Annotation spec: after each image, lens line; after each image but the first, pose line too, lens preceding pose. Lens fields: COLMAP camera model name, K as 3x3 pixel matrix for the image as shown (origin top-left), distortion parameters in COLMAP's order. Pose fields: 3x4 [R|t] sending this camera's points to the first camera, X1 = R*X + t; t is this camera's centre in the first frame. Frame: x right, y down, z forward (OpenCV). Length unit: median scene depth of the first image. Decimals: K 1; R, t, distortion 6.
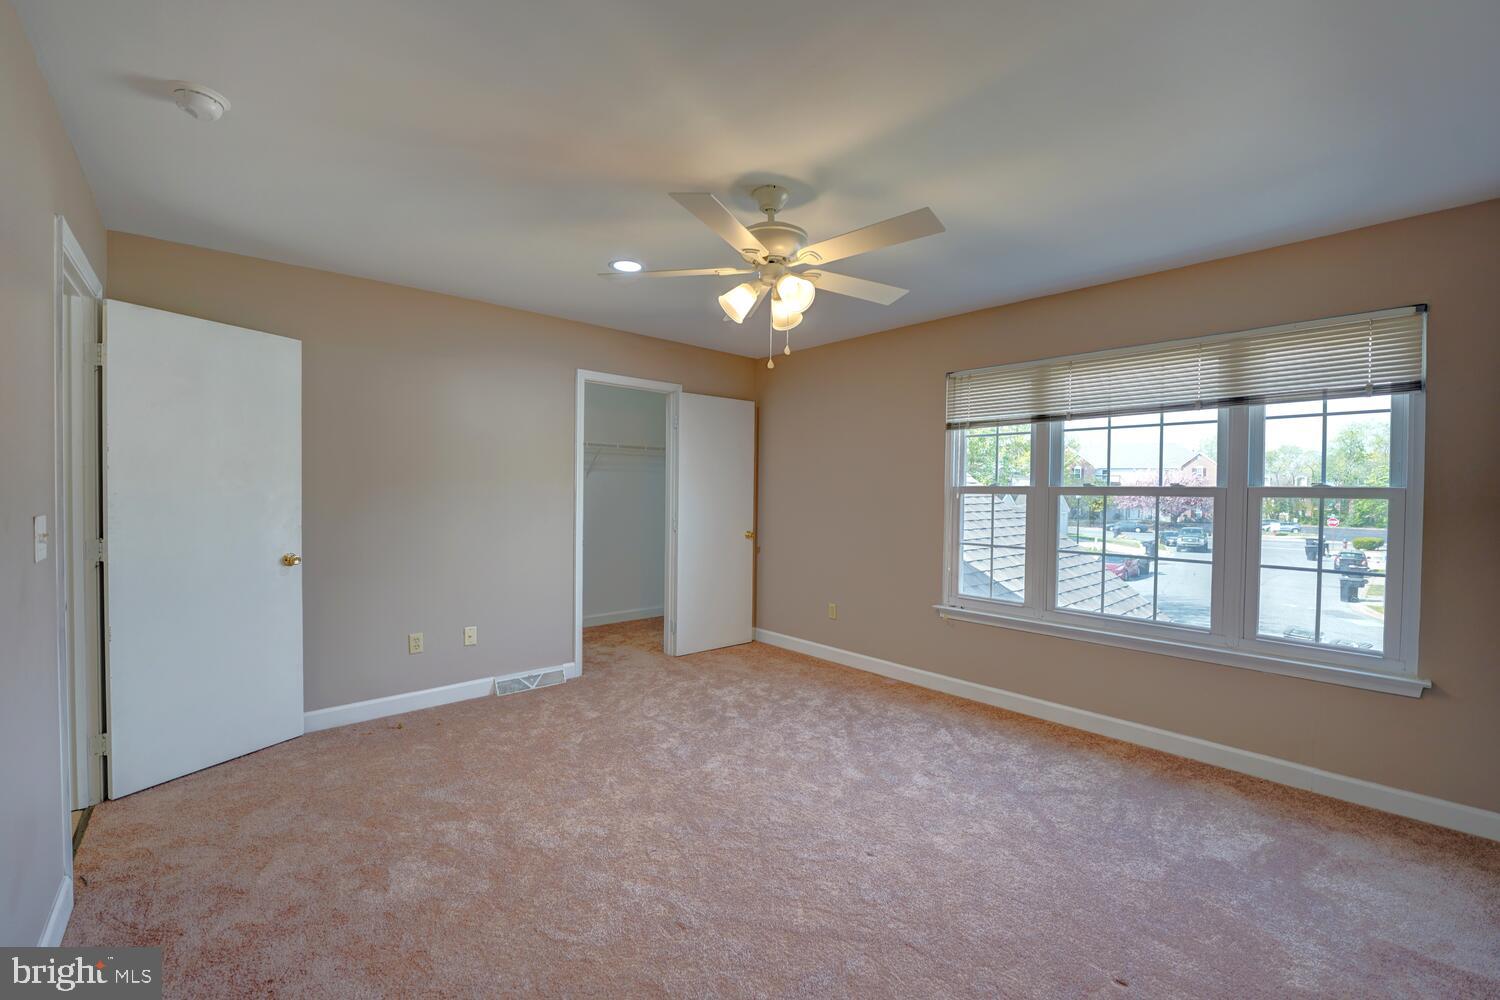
lens RADIAL K [[623.6, 0, 736.2], [0, 623.6, 500.5], [0, 0, 1]] dist [-0.012487, -0.000800]
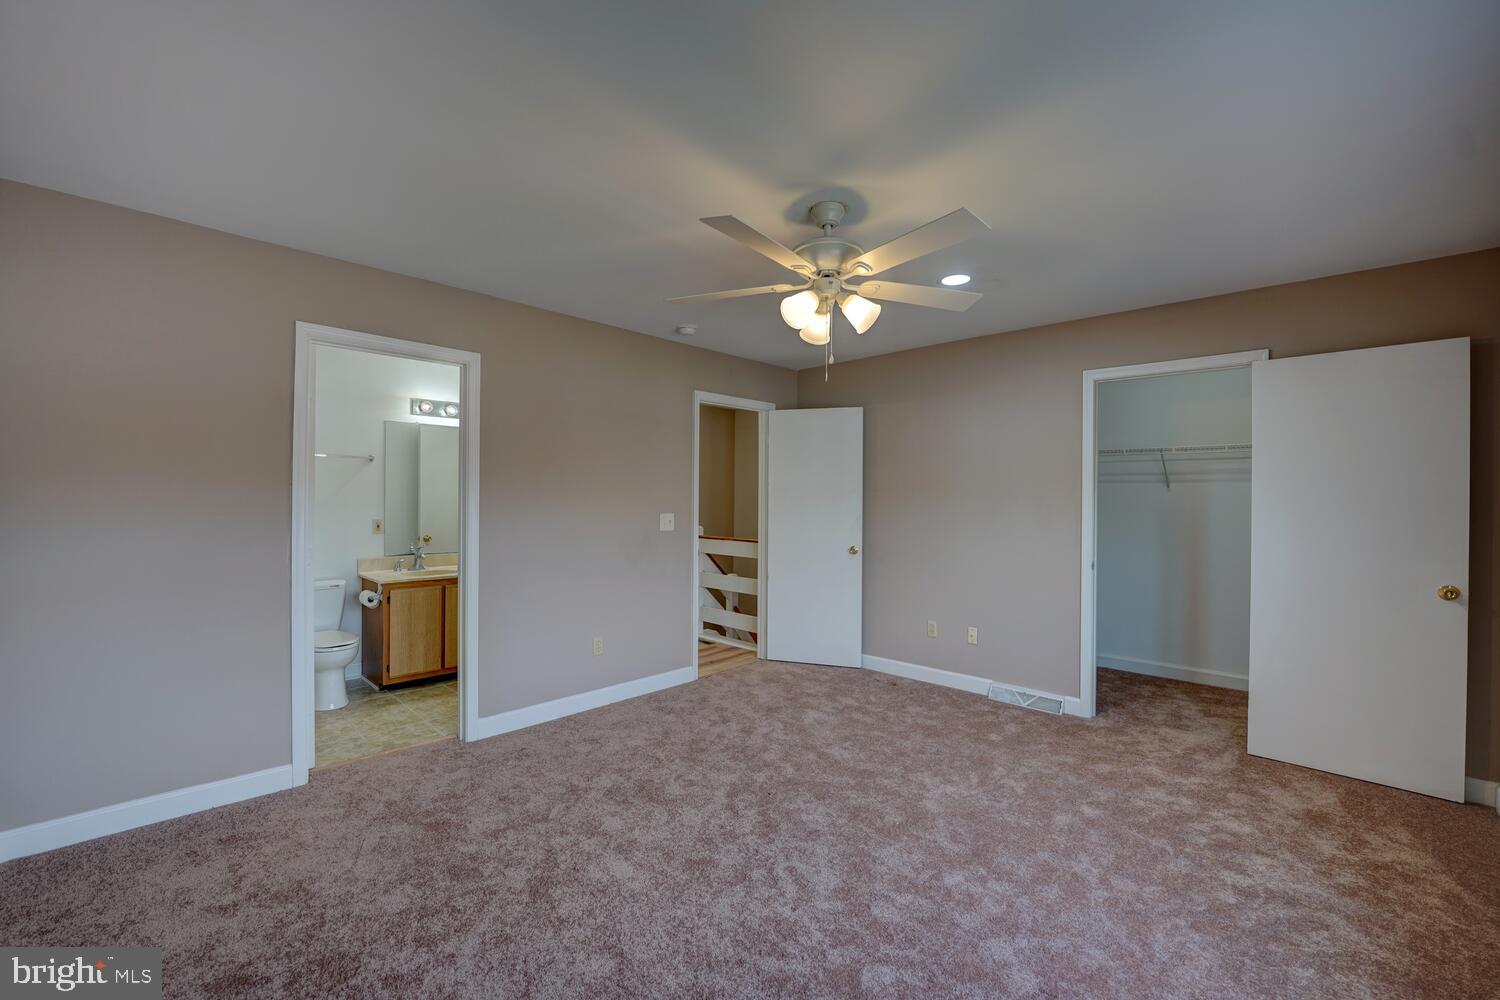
lens RADIAL K [[623.6, 0, 754.8], [0, 623.6, 505.0], [0, 0, 1]] dist [-0.012487, -0.000800]
pose [[0.082748, -0.000406, -0.996570, 0.656653], [-0.023842, 0.999713, -0.002387, -0.006065], [0.996285, 0.023958, 0.082715, 0.508502]]
